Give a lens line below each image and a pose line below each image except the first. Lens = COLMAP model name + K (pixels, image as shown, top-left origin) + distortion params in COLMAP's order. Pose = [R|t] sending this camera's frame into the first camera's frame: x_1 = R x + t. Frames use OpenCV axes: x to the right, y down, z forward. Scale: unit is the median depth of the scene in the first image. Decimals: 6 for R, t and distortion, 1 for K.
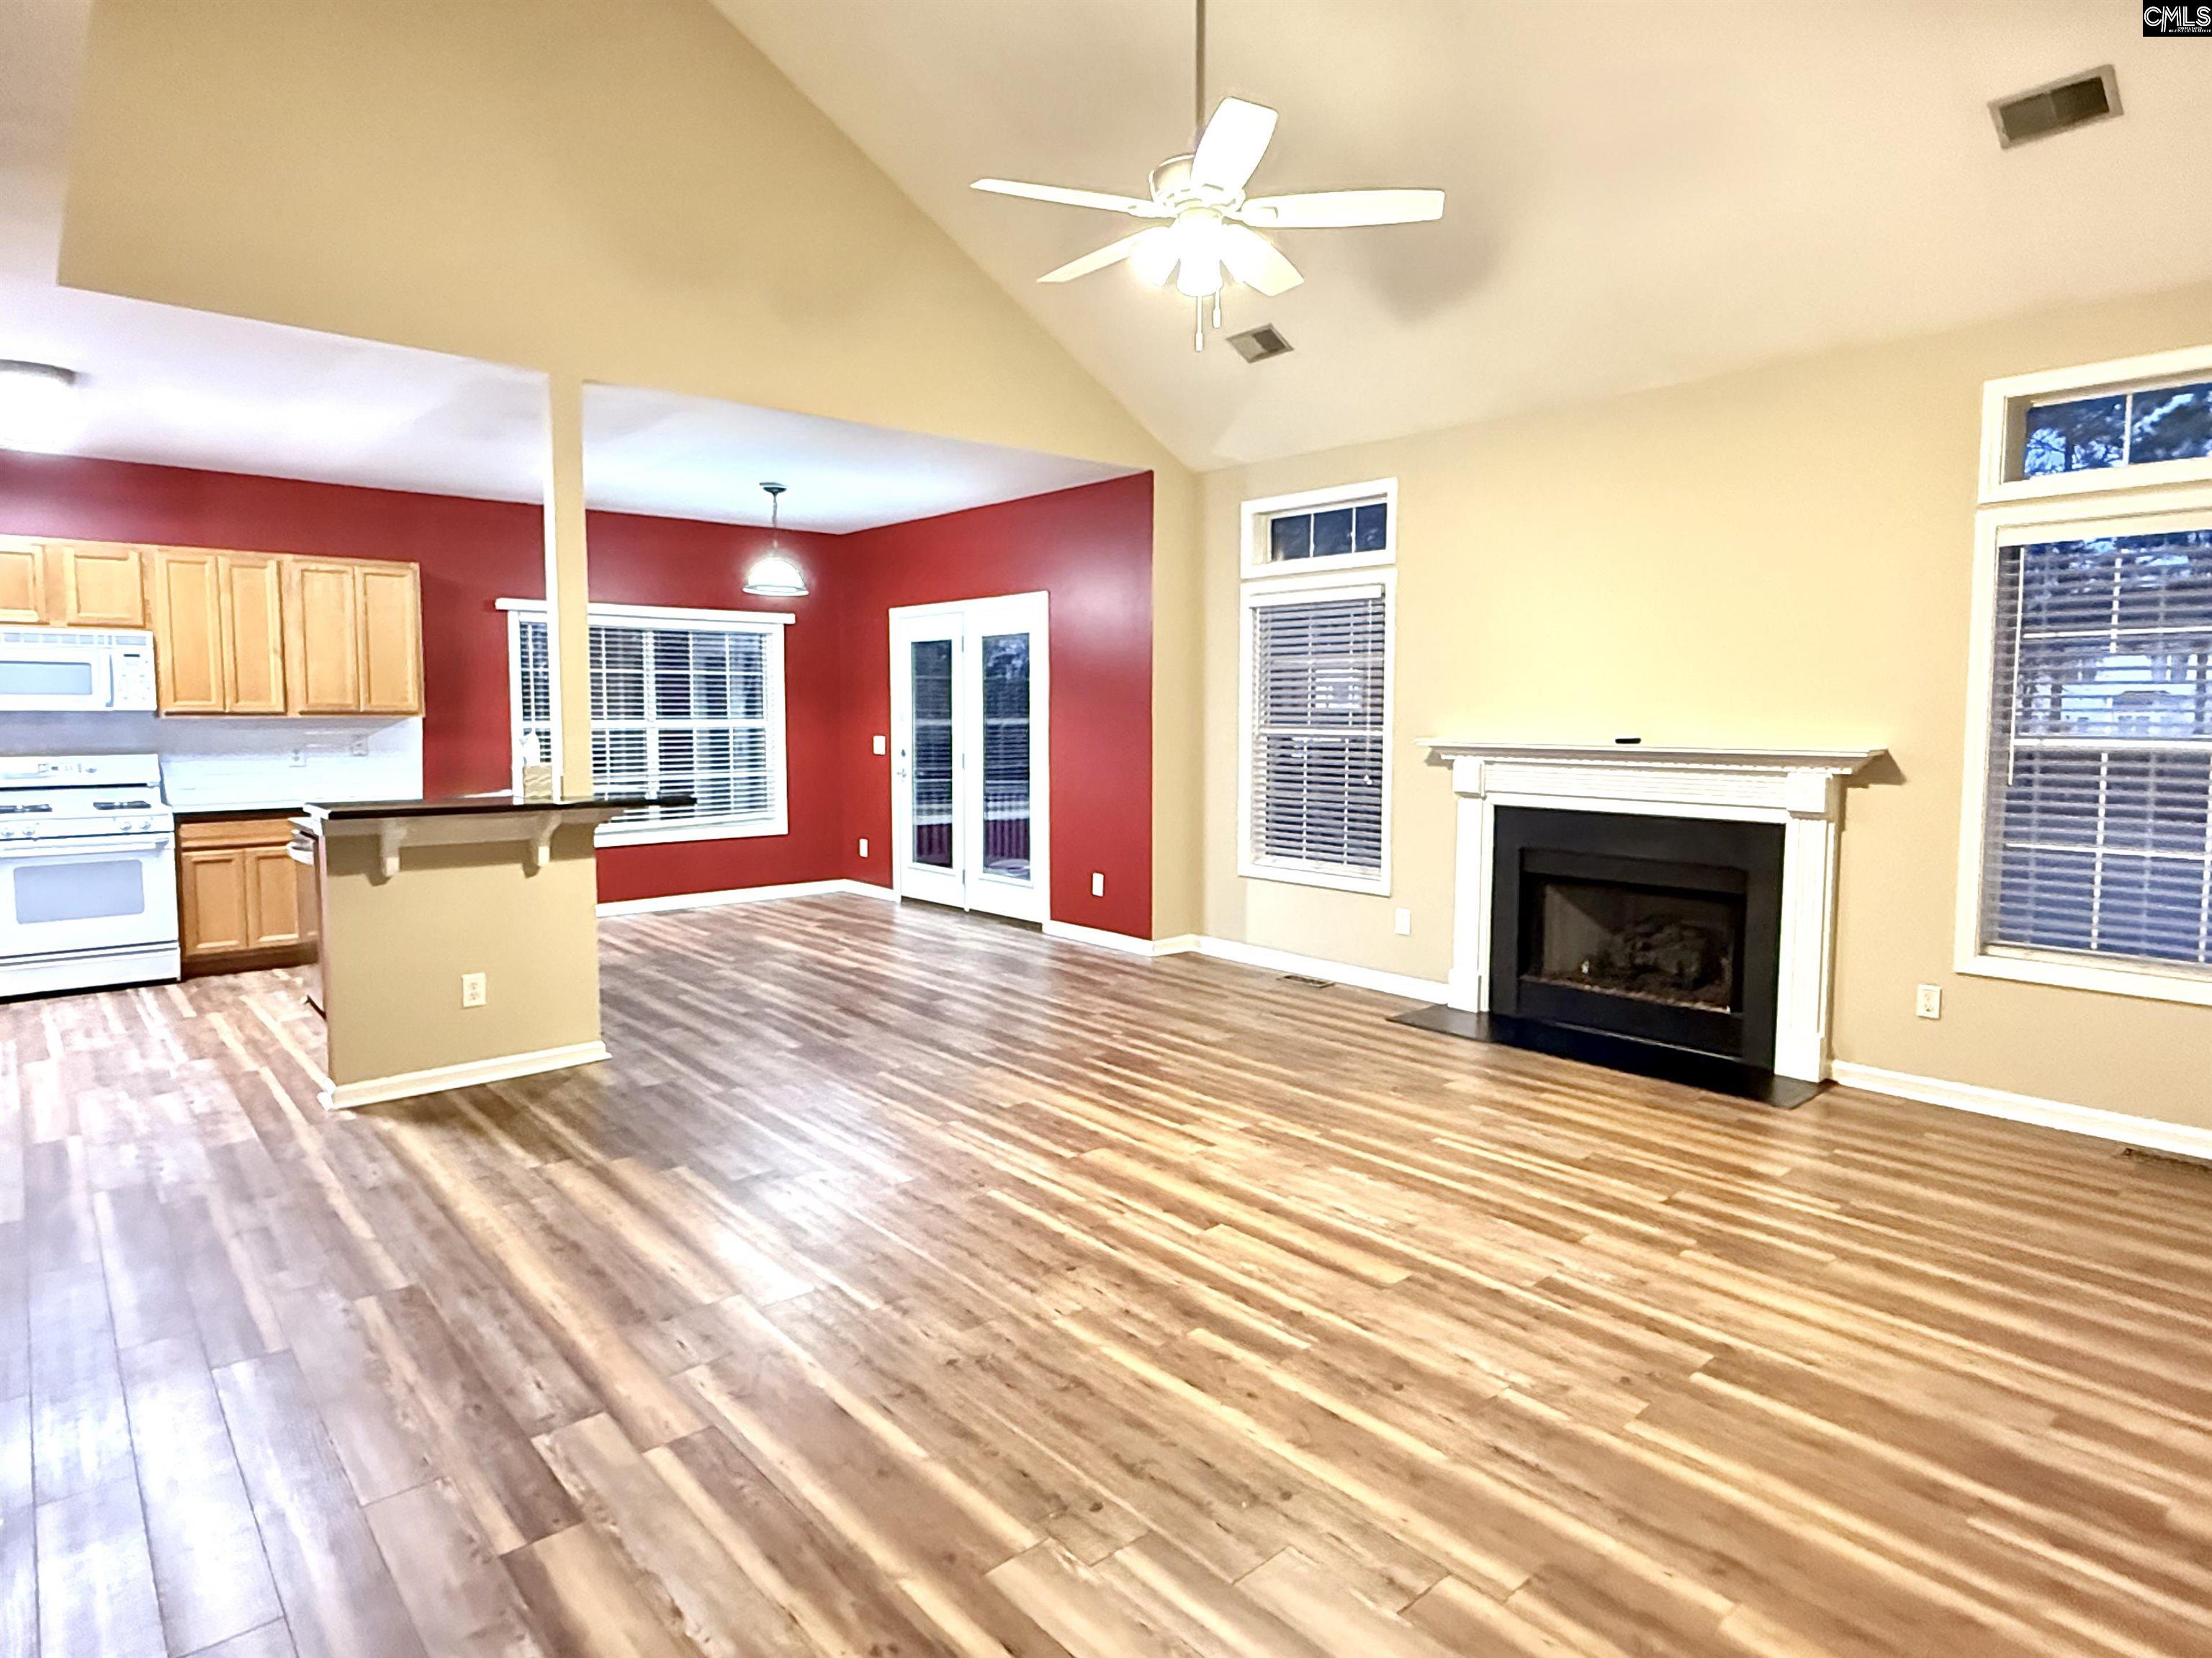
lens RADIAL K [[1236.5, 0, 1105.1], [0, 1236.5, 800.0], [0, 0, 1]] dist [-0.003452, 0.000372]
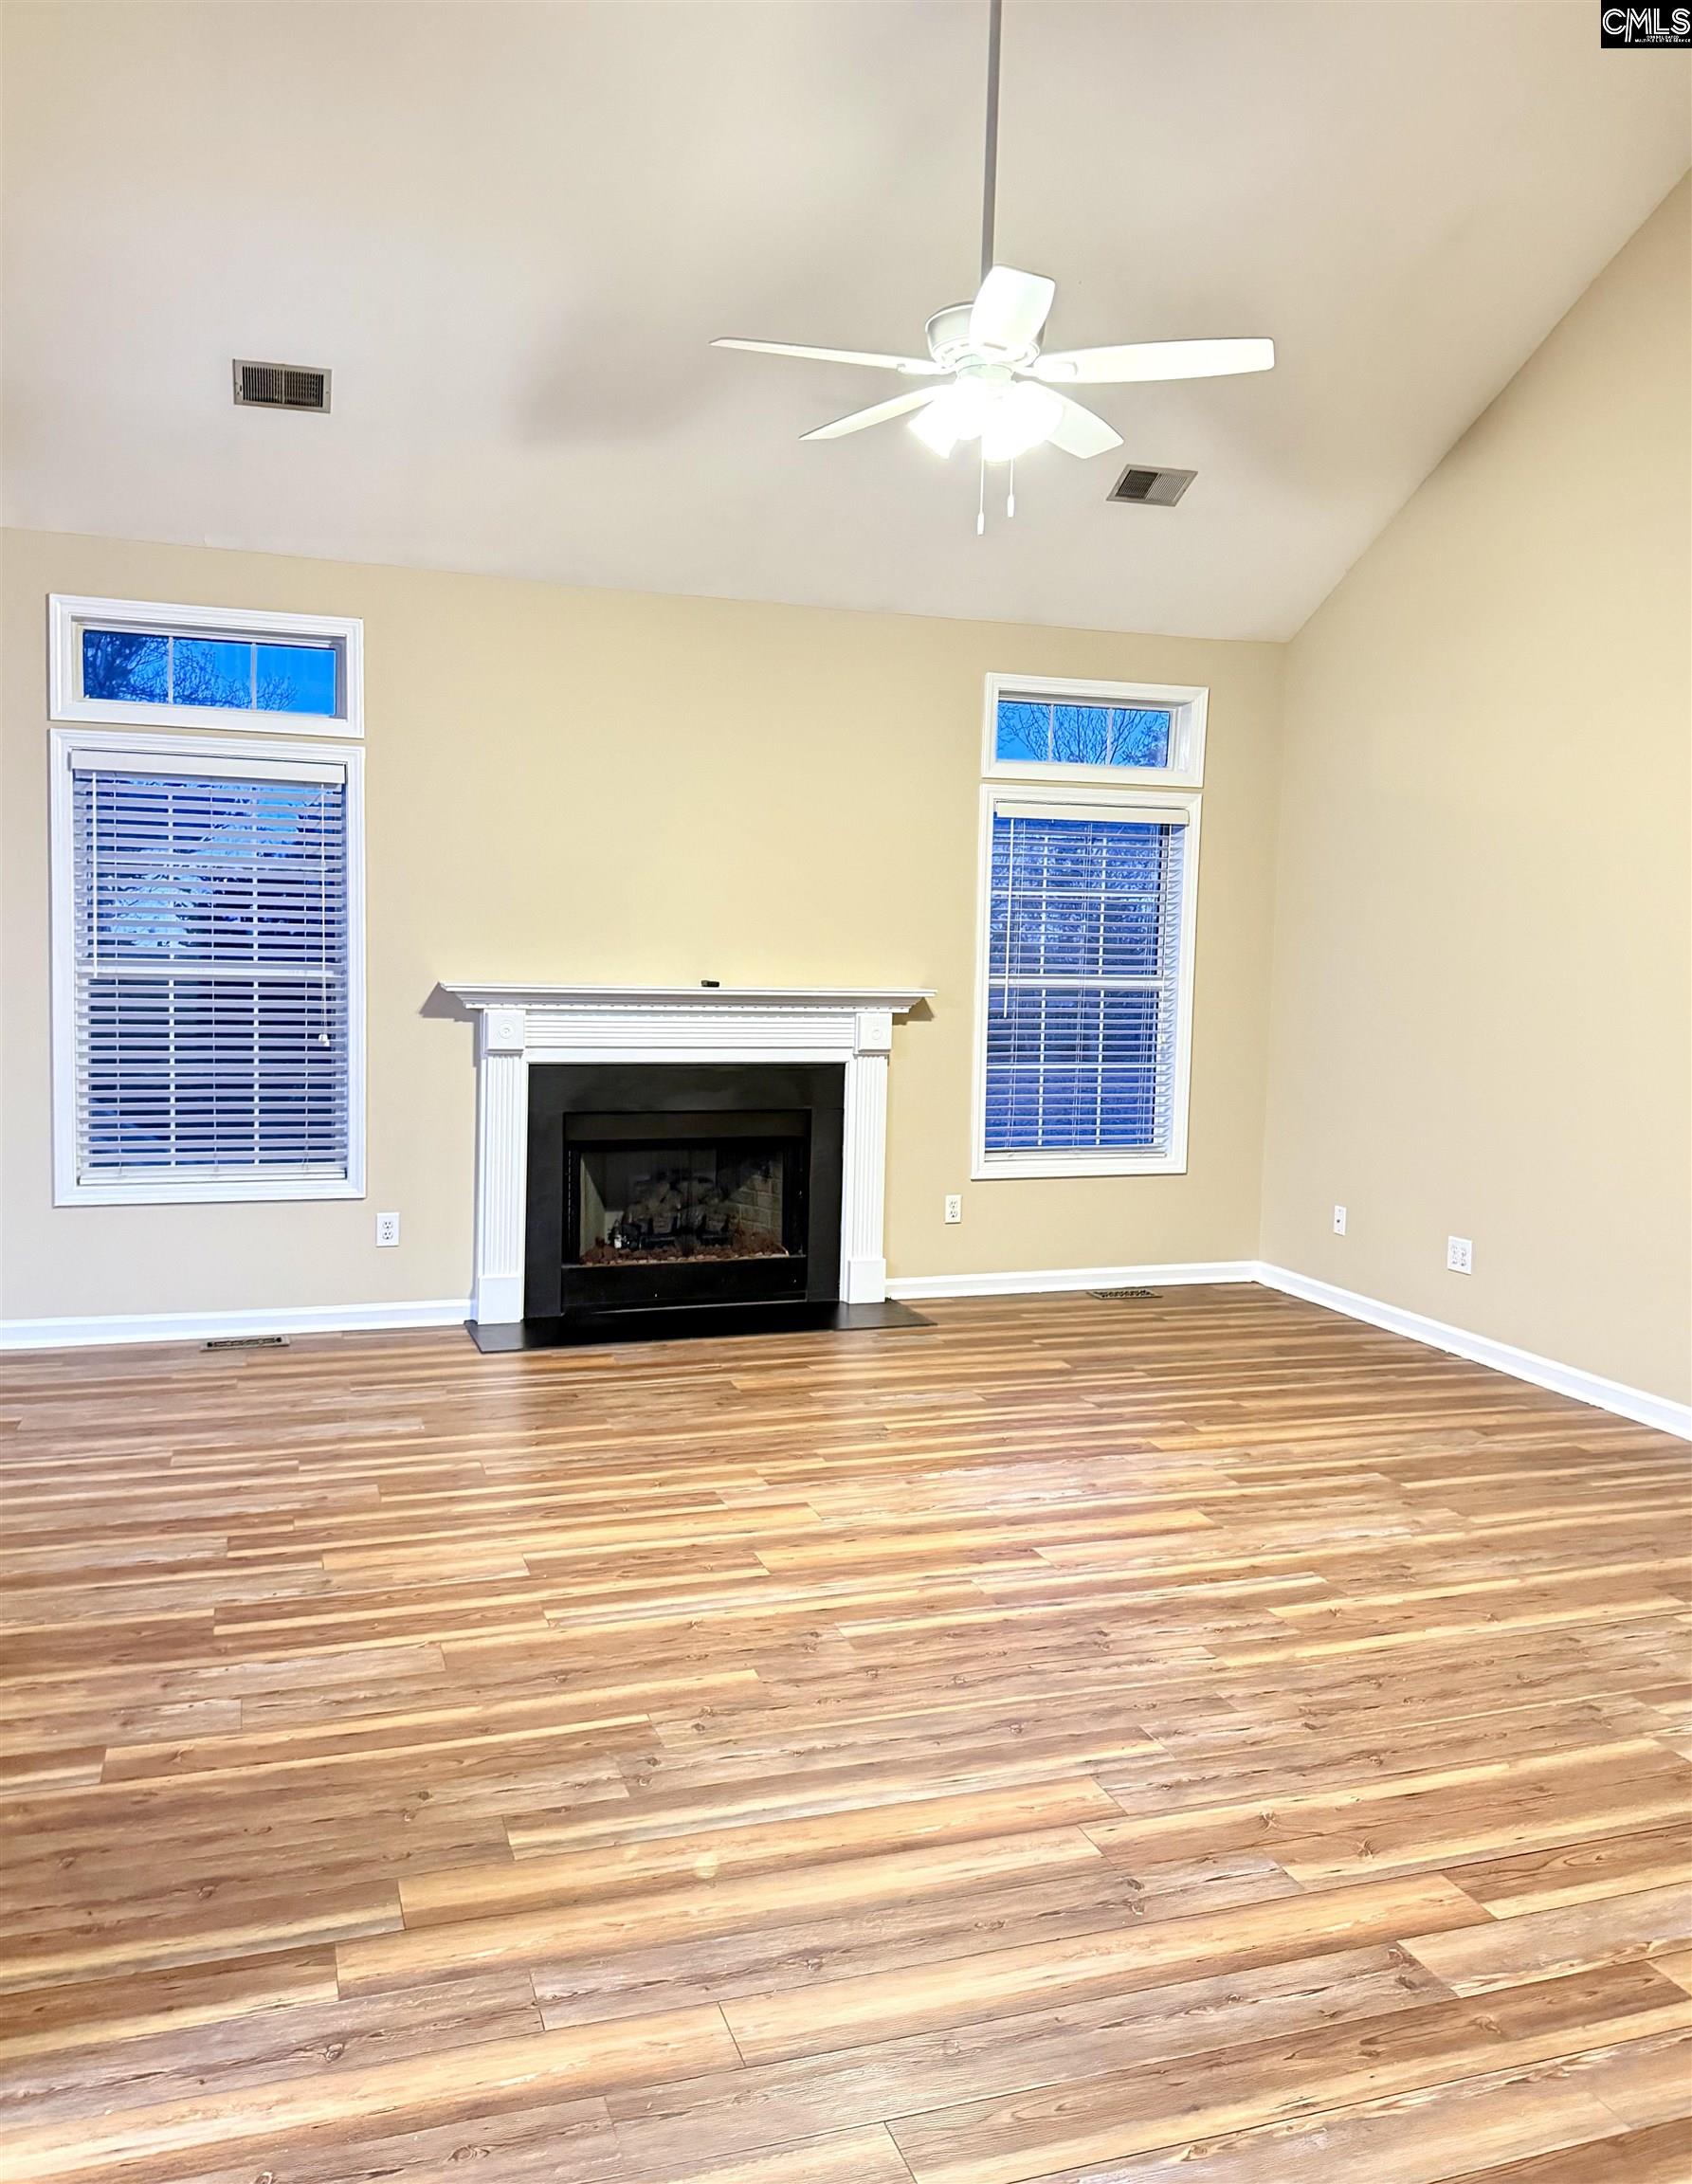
lens RADIAL K [[1639.0, 0, 846.0], [0, 1639.0, 1092.0], [0, 0, 1]] dist [0.140376, -0.225760]
pose [[0.393878, -0.079245, 0.915740, -0.892535], [0.045776, 0.996732, 0.066565, -0.059772], [-0.918022, 0.015701, 0.396218, 0.565739]]
